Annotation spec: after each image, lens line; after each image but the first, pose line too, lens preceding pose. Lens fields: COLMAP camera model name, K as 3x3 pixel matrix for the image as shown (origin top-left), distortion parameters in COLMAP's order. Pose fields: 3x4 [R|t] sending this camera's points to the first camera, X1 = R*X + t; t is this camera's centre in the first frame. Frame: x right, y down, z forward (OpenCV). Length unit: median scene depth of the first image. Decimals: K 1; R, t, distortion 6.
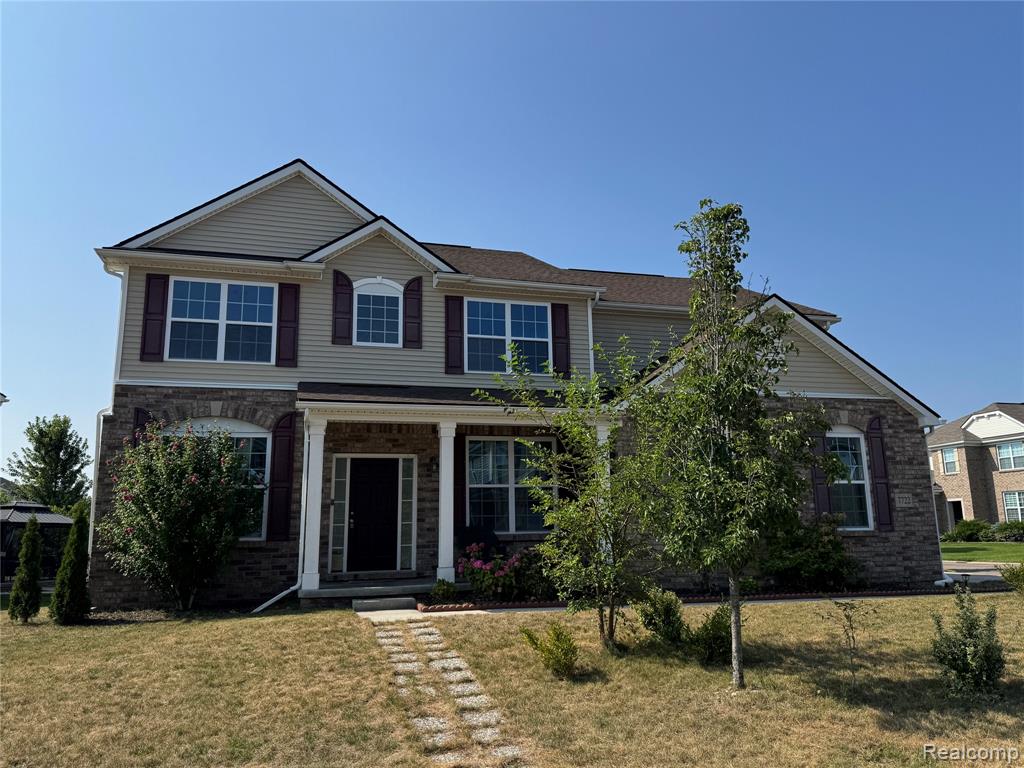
lens RADIAL K [[750.6, 0, 508.4], [0, 750.6, 379.6], [0, 0, 1]] dist [0.022334, -0.015720]
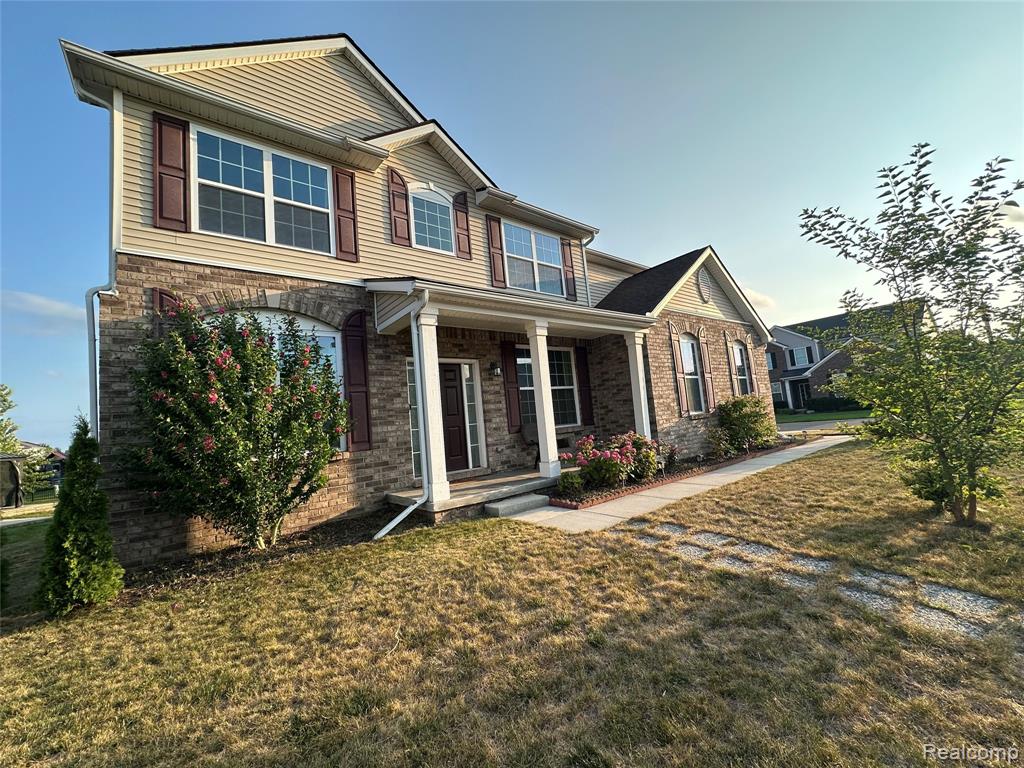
lens RADIAL K [[419.1, 0, 513.6], [0, 419.1, 383.1], [0, 0, 1]] dist [-0.002229, 0.001525]
pose [[0.920306, -0.027433, 0.390237, -0.308829], [-0.001307, 0.997317, 0.073191, 0.090843], [-0.391198, -0.067868, 0.917801, 0.446920]]
